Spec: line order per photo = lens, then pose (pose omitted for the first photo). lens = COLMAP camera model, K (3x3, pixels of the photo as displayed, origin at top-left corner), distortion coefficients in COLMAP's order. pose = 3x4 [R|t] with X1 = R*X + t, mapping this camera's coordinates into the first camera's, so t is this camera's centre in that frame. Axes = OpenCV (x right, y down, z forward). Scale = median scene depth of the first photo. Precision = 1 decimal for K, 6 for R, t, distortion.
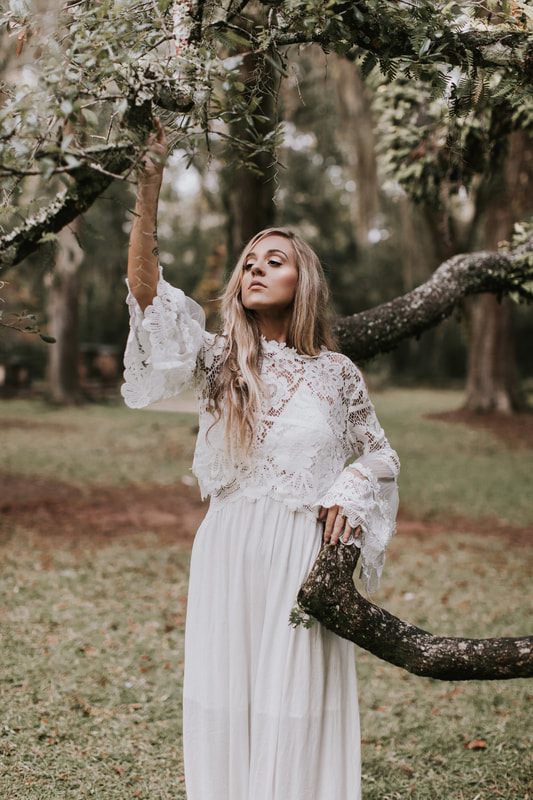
lens RADIAL K [[1202.6, 0, 233.5], [0, 1202.6, 396.4], [0, 0, 1]] dist [-0.020713, -0.214003]
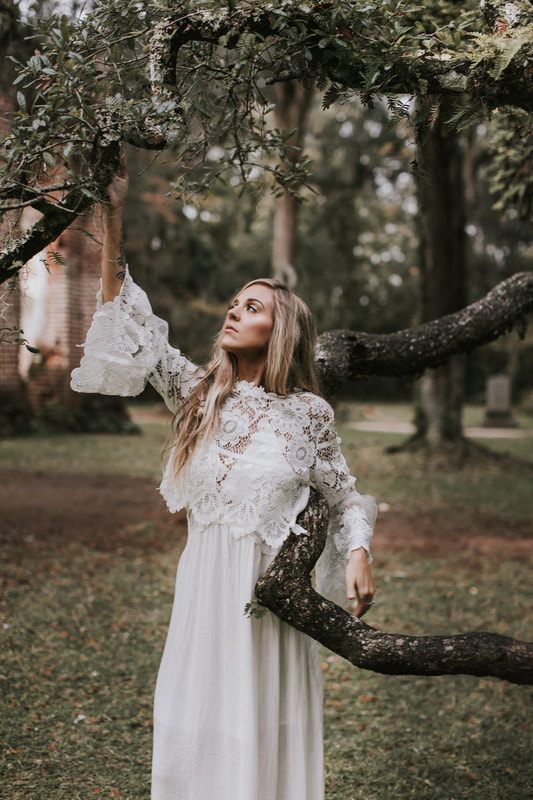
lens RADIAL K [[1202.6, 0, 233.5], [0, 1202.6, 396.4], [0, 0, 1]] dist [-0.020713, -0.214003]
pose [[0.976595, 0.004015, -0.215048, 0.182432], [-0.008091, 0.999804, -0.018075, 0.007989], [0.214934, 0.019392, 0.976436, -0.046654]]
